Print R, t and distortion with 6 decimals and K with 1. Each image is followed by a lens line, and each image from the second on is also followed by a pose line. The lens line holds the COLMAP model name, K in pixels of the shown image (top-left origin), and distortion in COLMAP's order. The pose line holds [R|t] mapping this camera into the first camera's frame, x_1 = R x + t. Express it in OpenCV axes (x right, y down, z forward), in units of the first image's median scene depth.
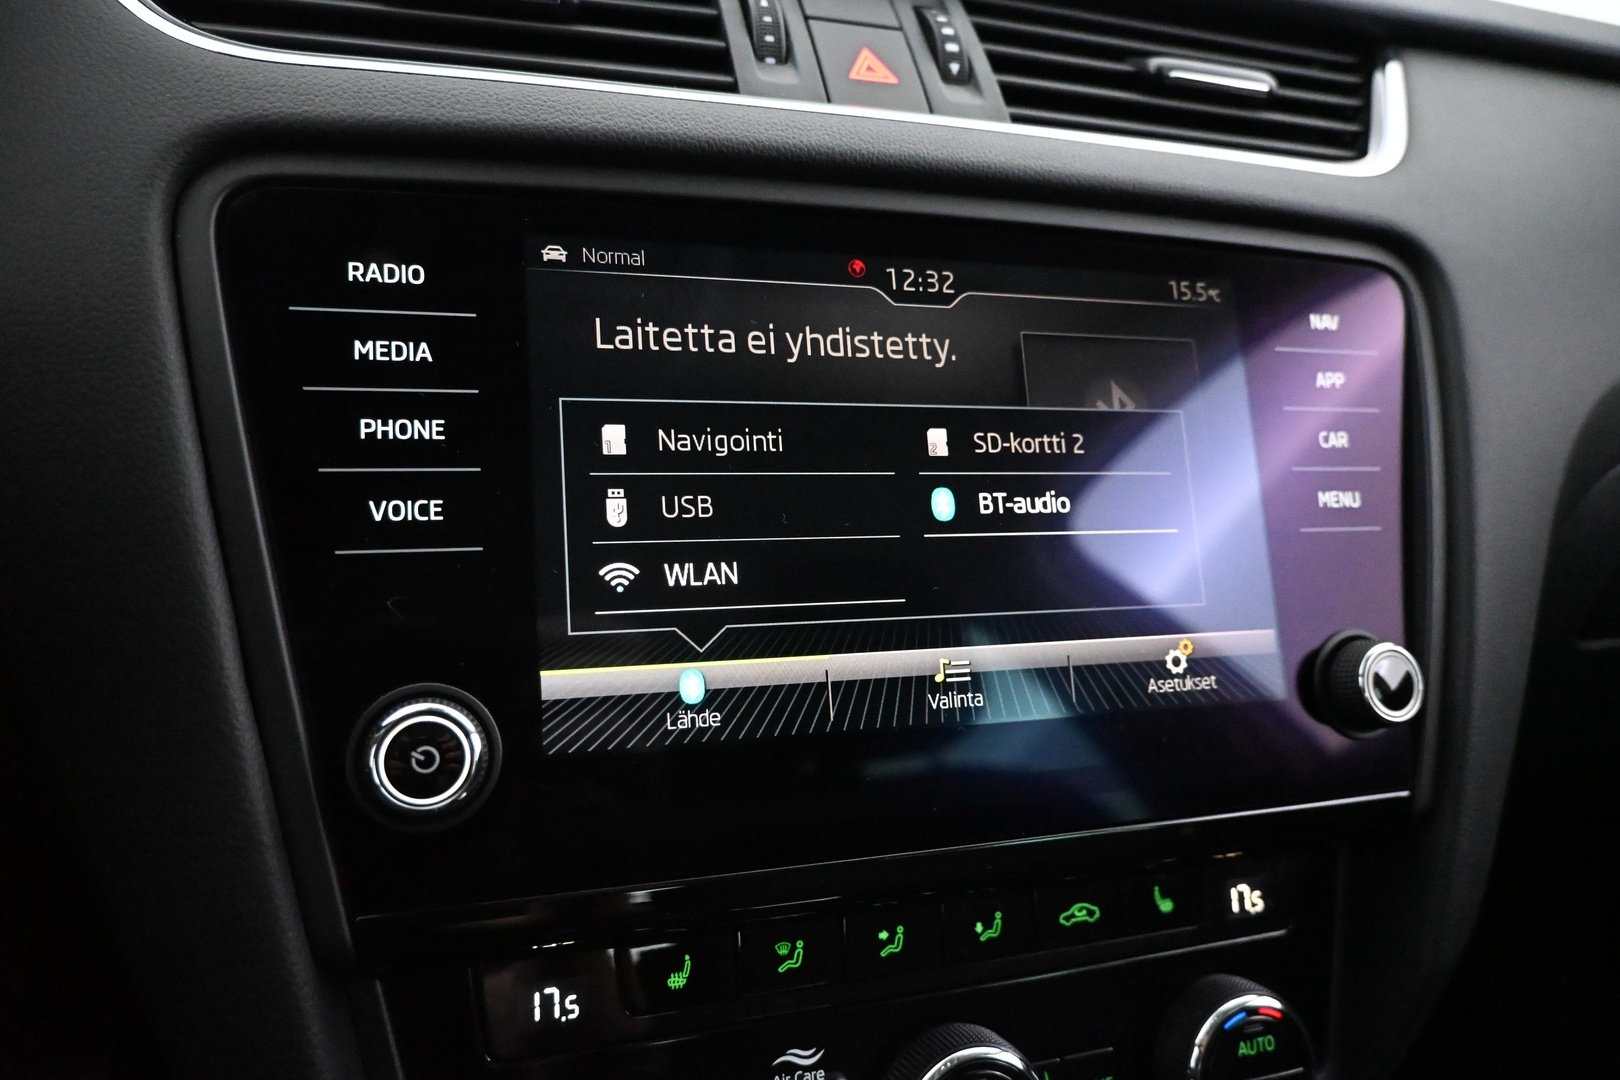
lens RADIAL K [[1104.3, 0, 806.3], [0, 1104.3, 539.2], [0, 0, 1]] dist [0.004020, -0.008804]
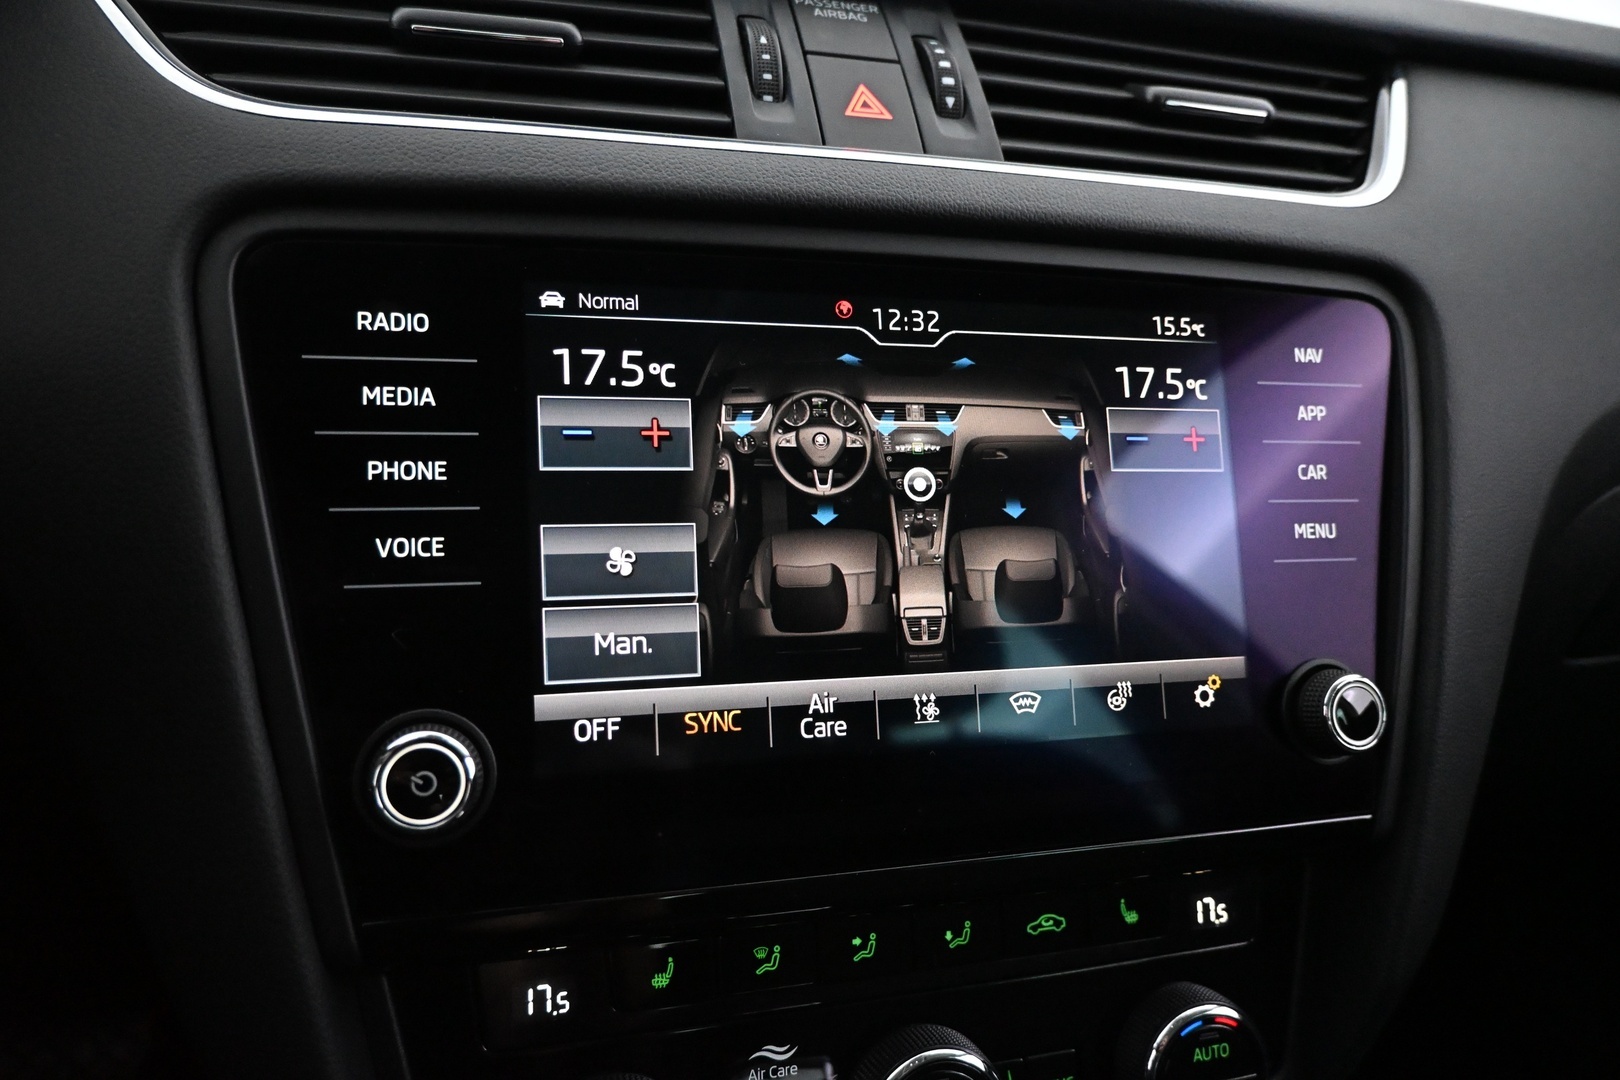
lens RADIAL K [[1104.3, 0, 807.0], [0, 1104.3, 539.1], [0, 0, 1]] dist [0.004020, -0.008804]
pose [[0.999304, 0.017964, -0.032703, 0.050809], [-0.016611, 0.999013, 0.041198, -0.074044], [0.033411, -0.040626, 0.998616, -0.051100]]
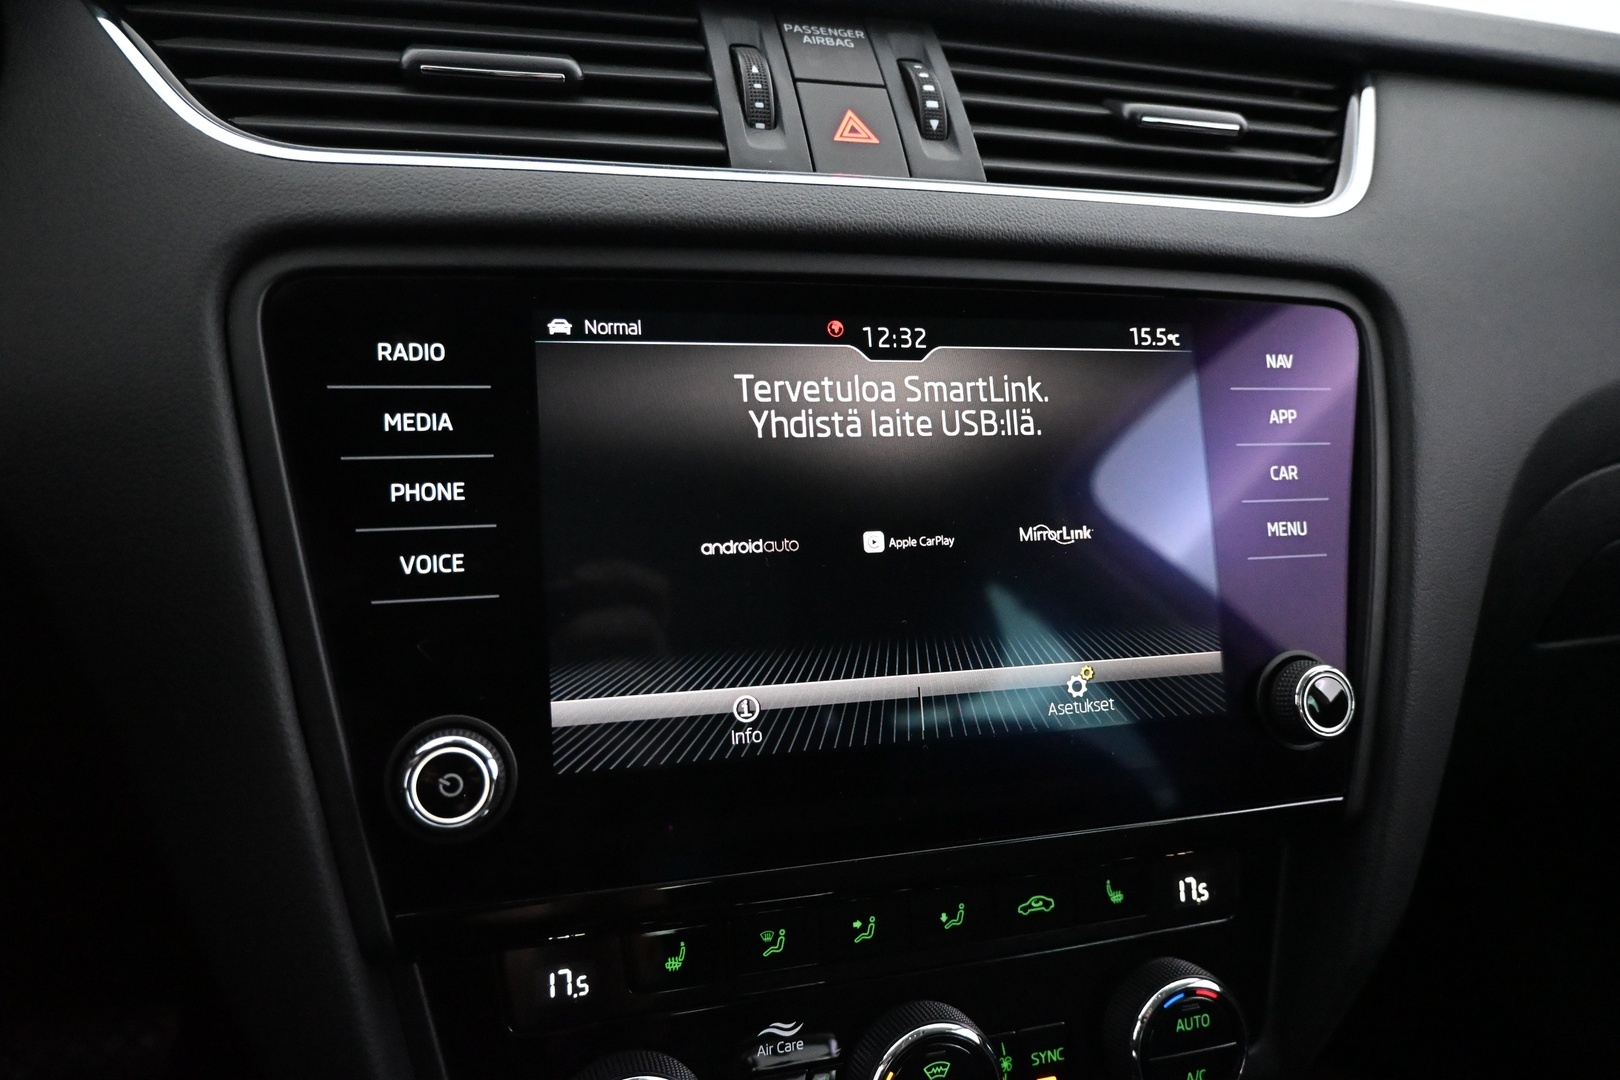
lens RADIAL K [[1104.3, 0, 807.4], [0, 1104.3, 539.0], [0, 0, 1]] dist [0.004020, -0.008804]
pose [[0.999458, 0.001905, -0.032869, 0.056567], [-0.000107, 0.998507, 0.054616, -0.100247], [0.032924, -0.054583, 0.997966, -0.113297]]
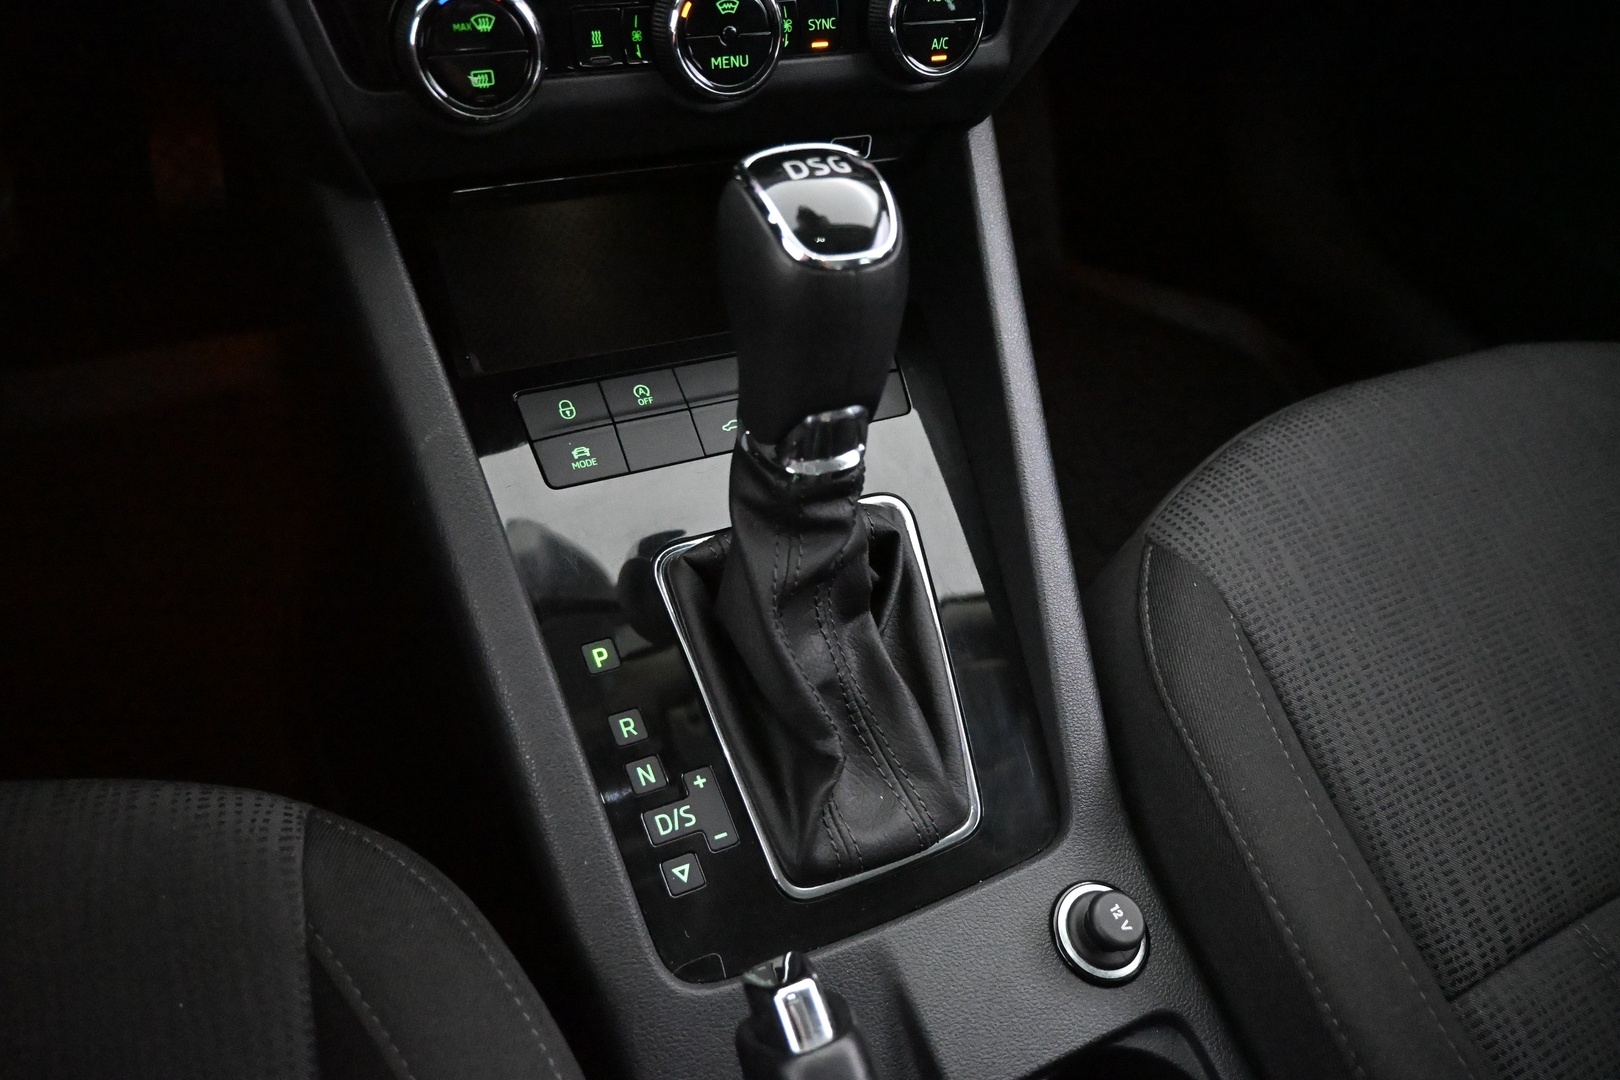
lens RADIAL K [[1104.3, 0, 813.0], [0, 1104.3, 544.3], [0, 0, 1]] dist [0.004020, -0.008804]
pose [[0.992844, -0.026829, 0.116366, 0.080879], [-0.047164, 0.807122, 0.588498, 0.229298], [-0.109710, -0.589775, 0.800081, -0.502756]]
